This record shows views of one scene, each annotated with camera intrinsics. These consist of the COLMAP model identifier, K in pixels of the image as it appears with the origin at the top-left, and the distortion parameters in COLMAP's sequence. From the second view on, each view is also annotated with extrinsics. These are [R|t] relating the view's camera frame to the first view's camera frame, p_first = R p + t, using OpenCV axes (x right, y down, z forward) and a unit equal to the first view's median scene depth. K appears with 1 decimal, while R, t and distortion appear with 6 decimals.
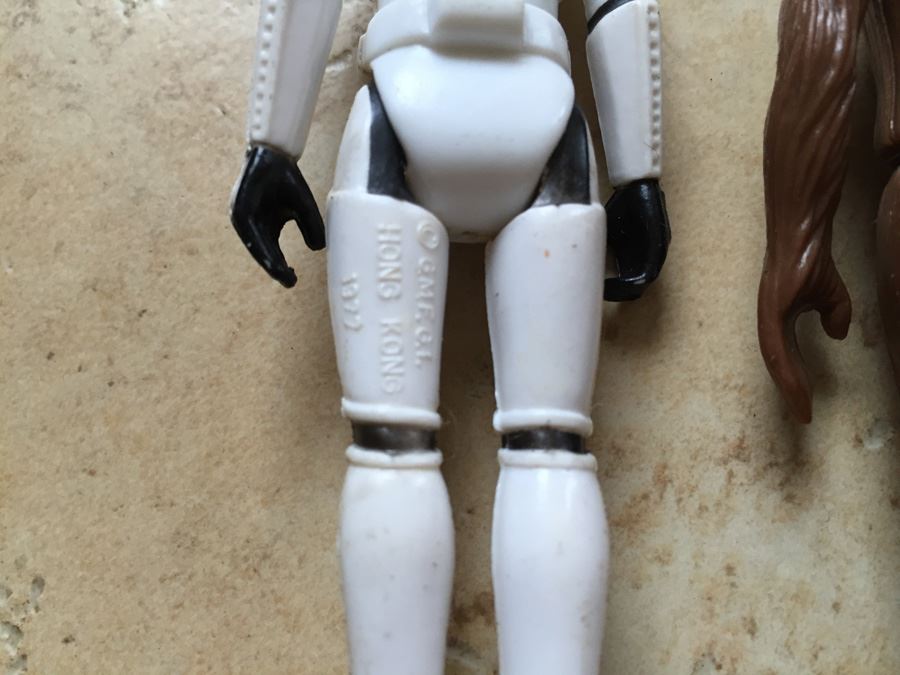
lens RADIAL K [[758.4, 0, 440.7], [0, 758.4, 329.8], [0, 0, 1]] dist [0.066945, -0.143215]
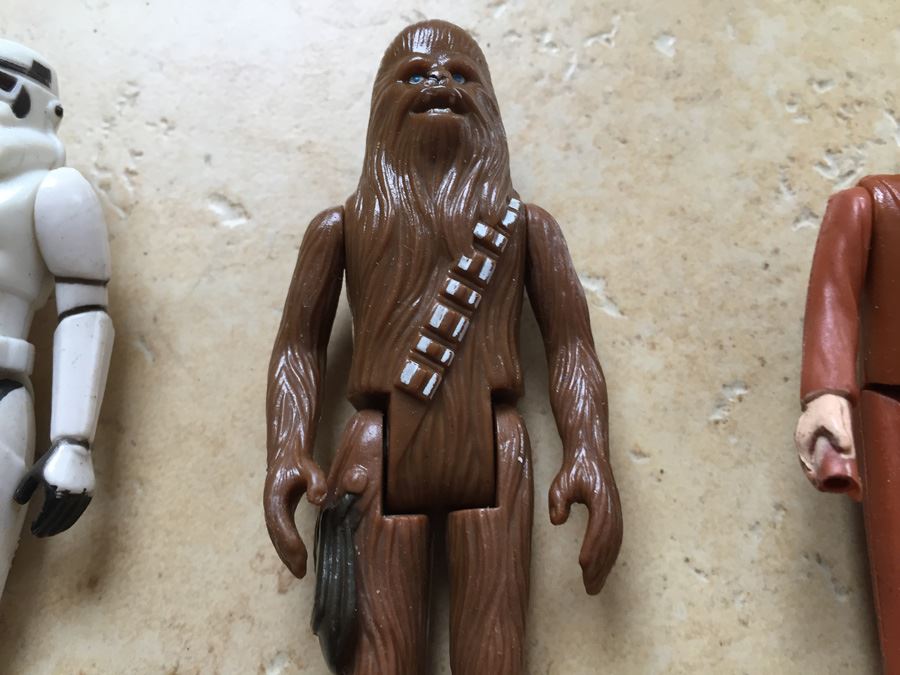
lens RADIAL K [[758.4, 0, 452.4], [0, 758.4, 340.8], [0, 0, 1]] dist [0.066945, -0.143215]
pose [[0.998118, 0.008124, 0.060783, 0.779323], [-0.002469, 0.995706, -0.092543, -0.296755], [-0.061274, 0.092219, 0.993852, -0.390429]]
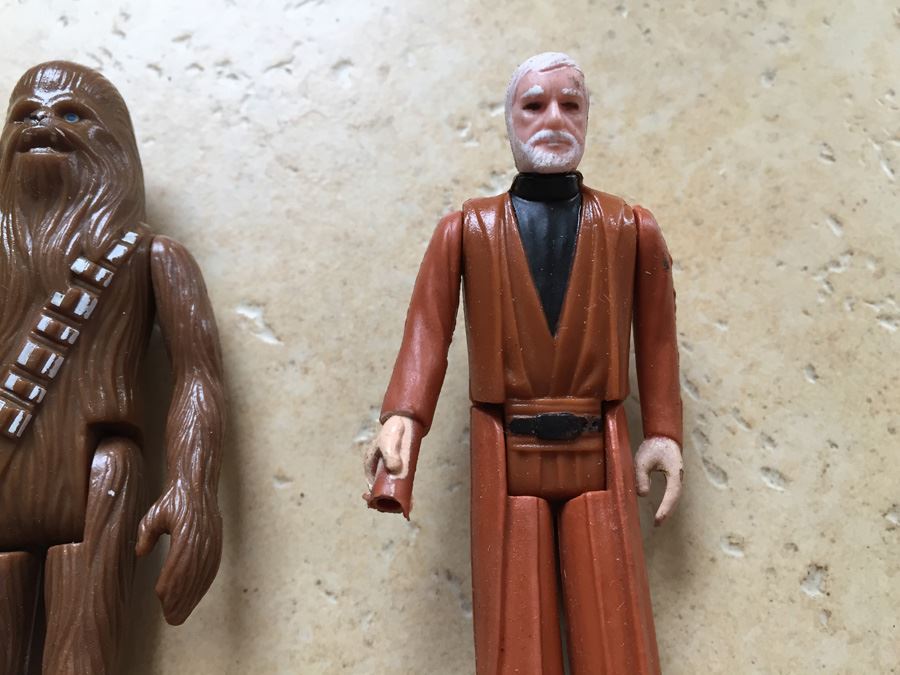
lens RADIAL K [[758.4, 0, 450.3], [0, 758.4, 335.8], [0, 0, 1]] dist [0.066945, -0.143215]
pose [[0.995924, -0.028790, 0.085475, 1.415406], [0.038389, 0.992867, -0.112874, -0.312424], [-0.081616, 0.115695, 0.989926, -0.461538]]
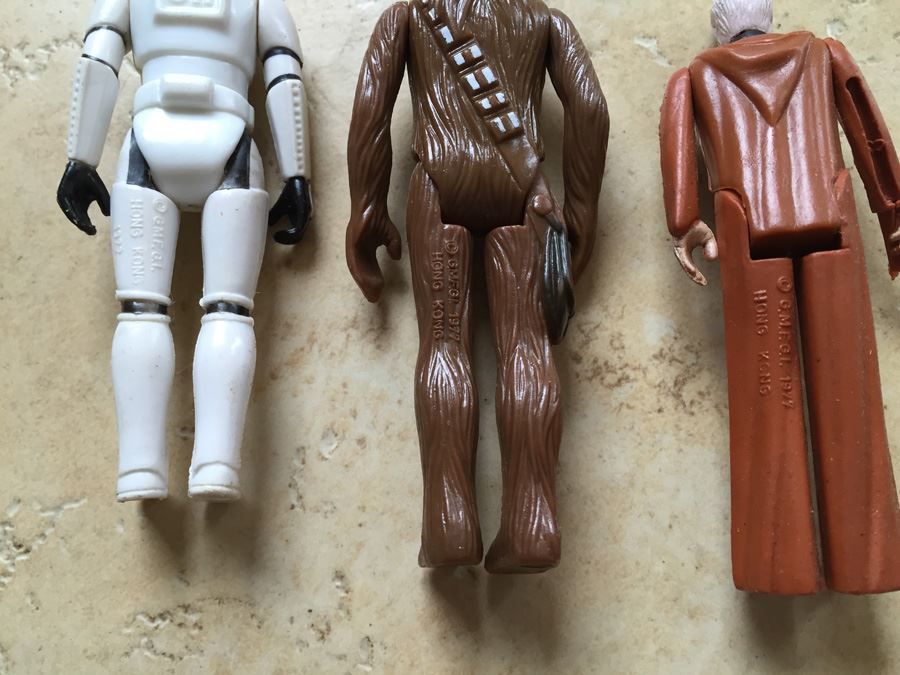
lens RADIAL K [[758.4, 0, 443.3], [0, 758.4, 334.6], [0, 0, 1]] dist [0.066945, -0.143215]
pose [[0.998079, -0.026173, 0.056151, 0.497351], [0.027013, 0.999534, -0.014248, 0.214821], [-0.055752, 0.015738, 0.998321, -0.833041]]
